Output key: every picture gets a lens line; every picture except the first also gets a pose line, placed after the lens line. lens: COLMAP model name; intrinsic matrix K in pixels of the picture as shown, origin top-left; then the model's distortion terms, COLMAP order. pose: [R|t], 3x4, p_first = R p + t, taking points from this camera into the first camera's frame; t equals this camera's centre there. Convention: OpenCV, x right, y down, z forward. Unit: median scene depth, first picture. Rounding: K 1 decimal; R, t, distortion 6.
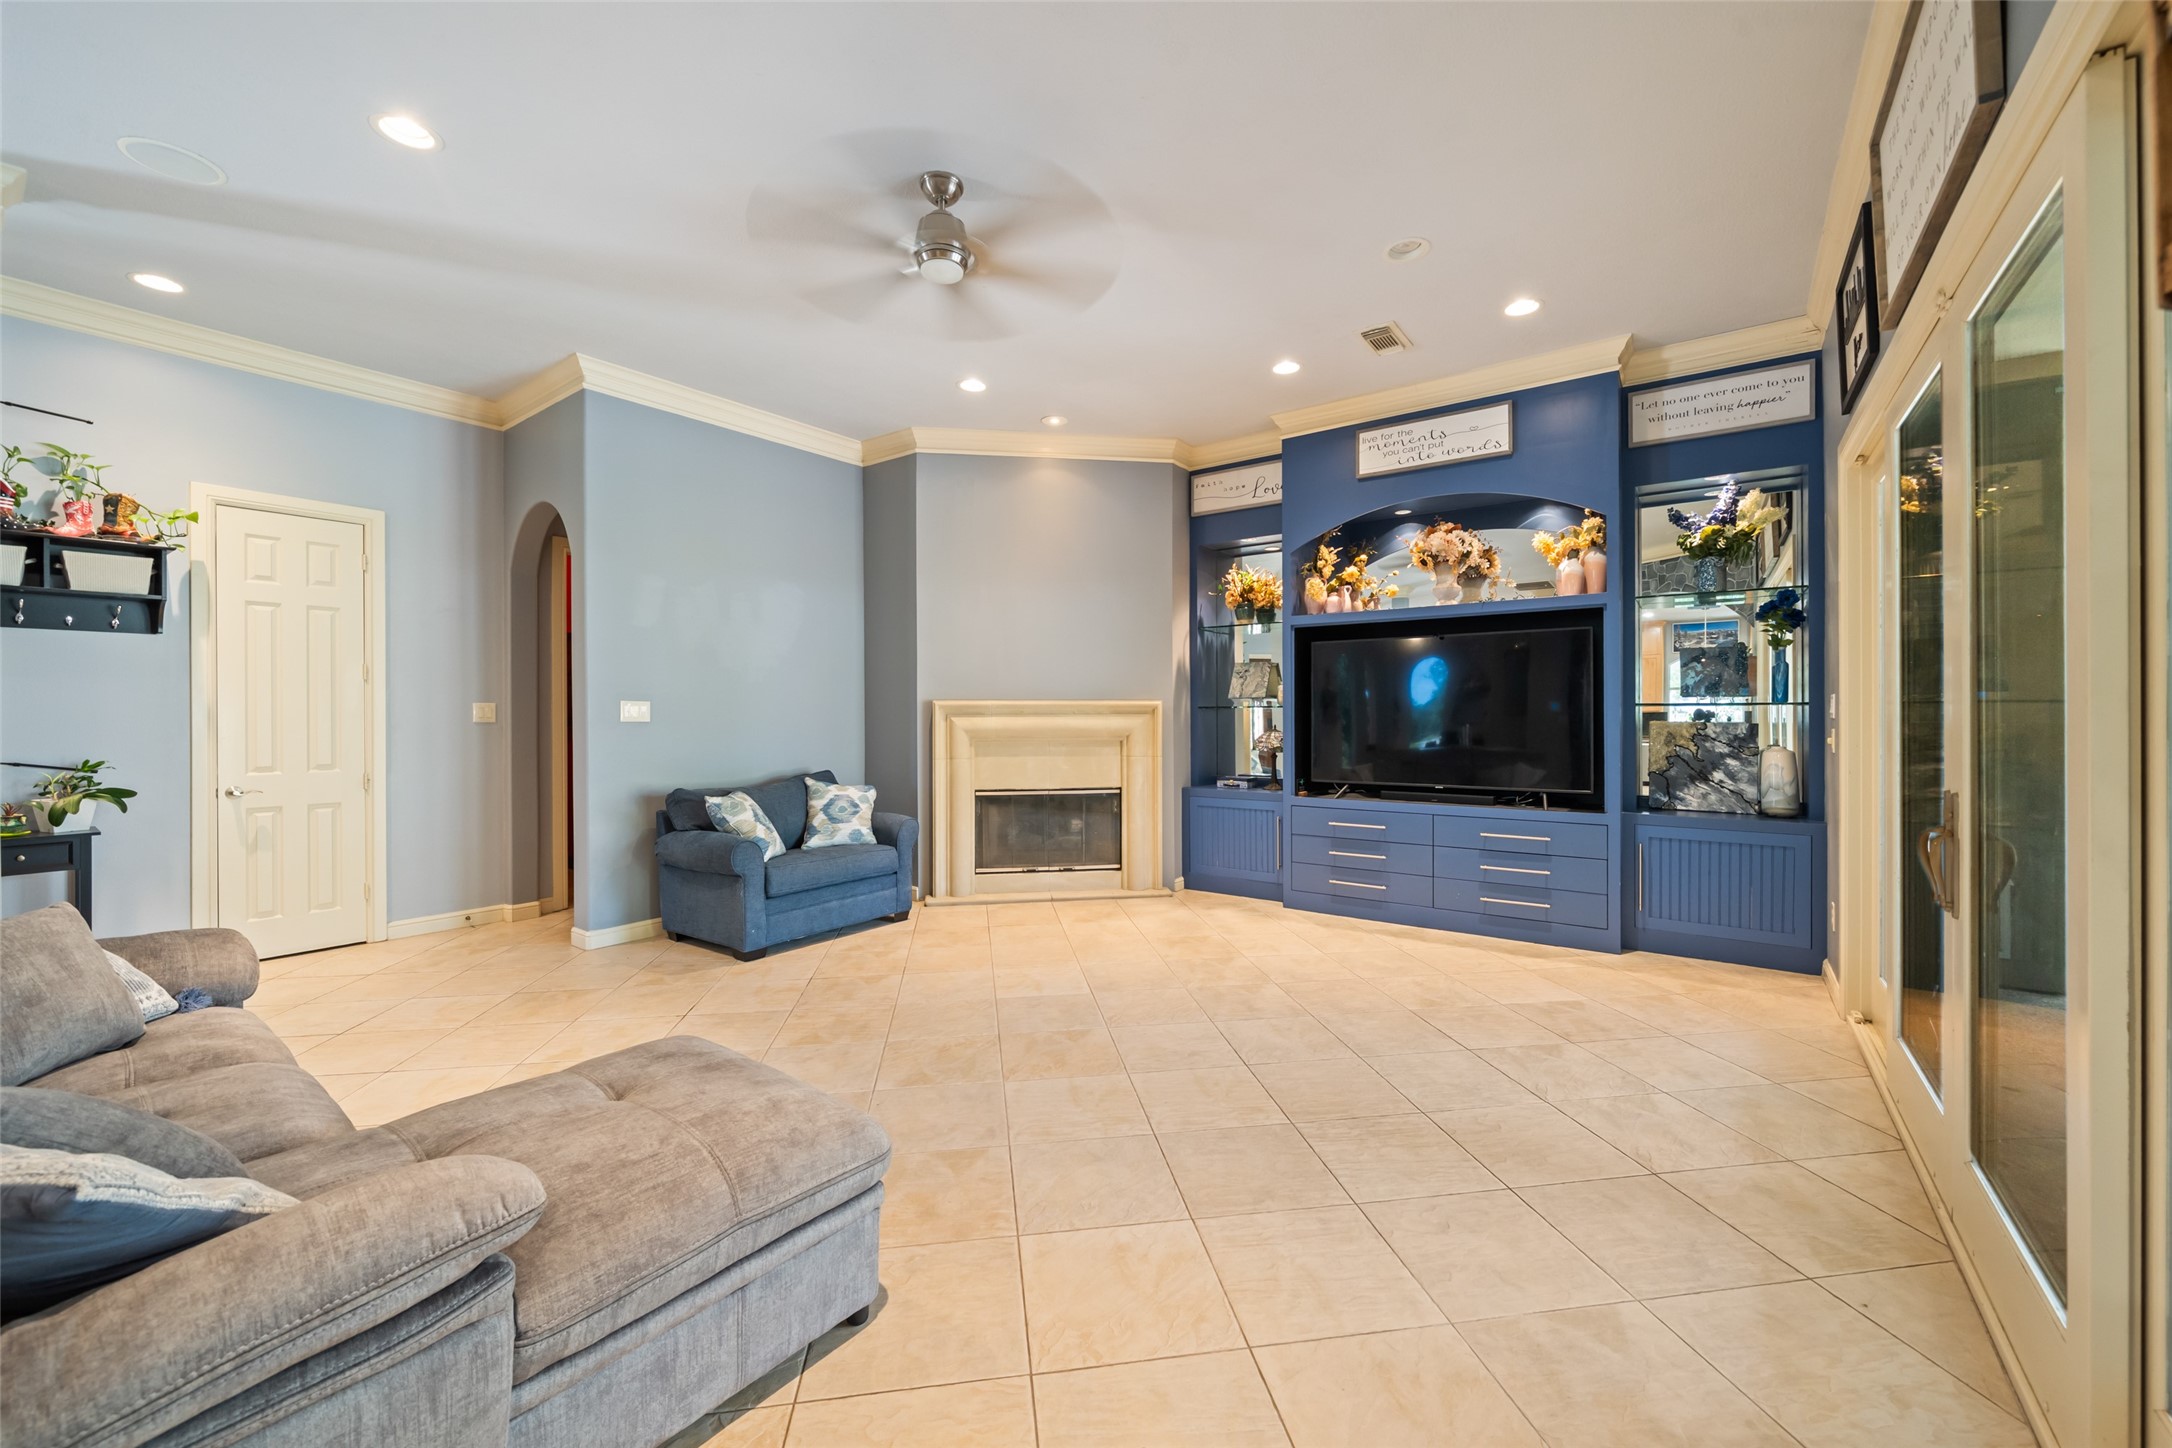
lens RADIAL K [[858.2, 0, 1089.6], [0, 858.2, 713.6], [0, 0, 1]] dist [-0.002146, -0.000262]
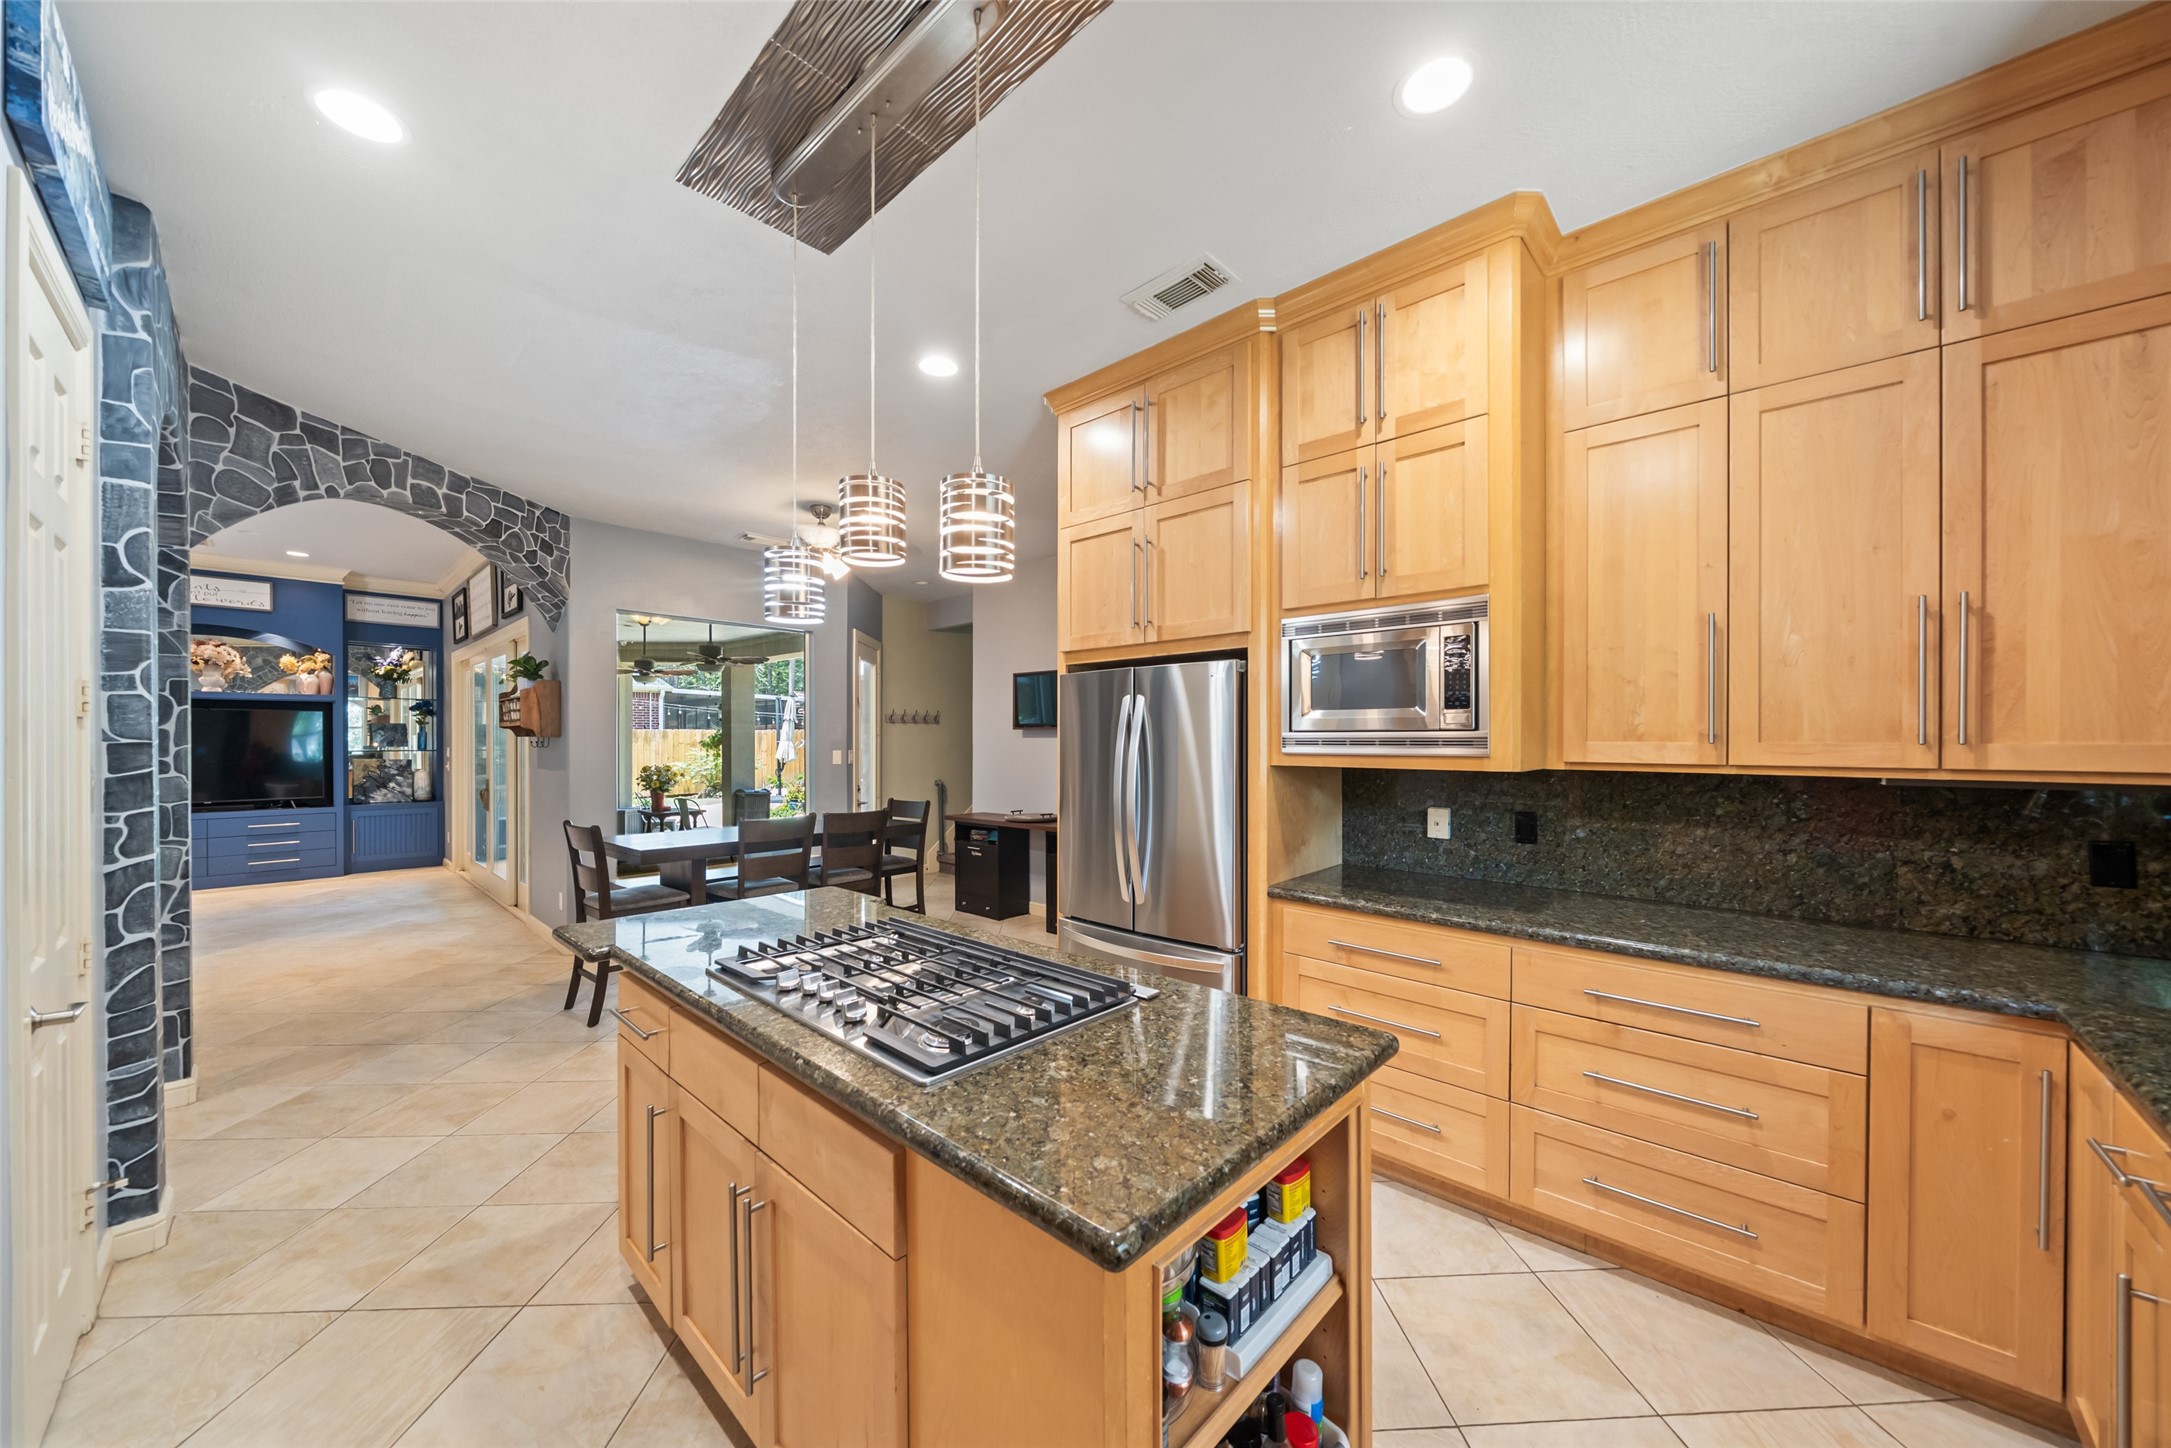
lens RADIAL K [[768.7, 0, 1088.1], [0, 768.7, 737.6], [0, 0, 1]] dist [-0.000640, -0.000061]
pose [[0.124504, 0.003893, 0.992211, -0.925257], [0.000540, 0.999992, -0.003991, -0.034891], [-0.992219, 0.001032, 0.124501, -0.930039]]
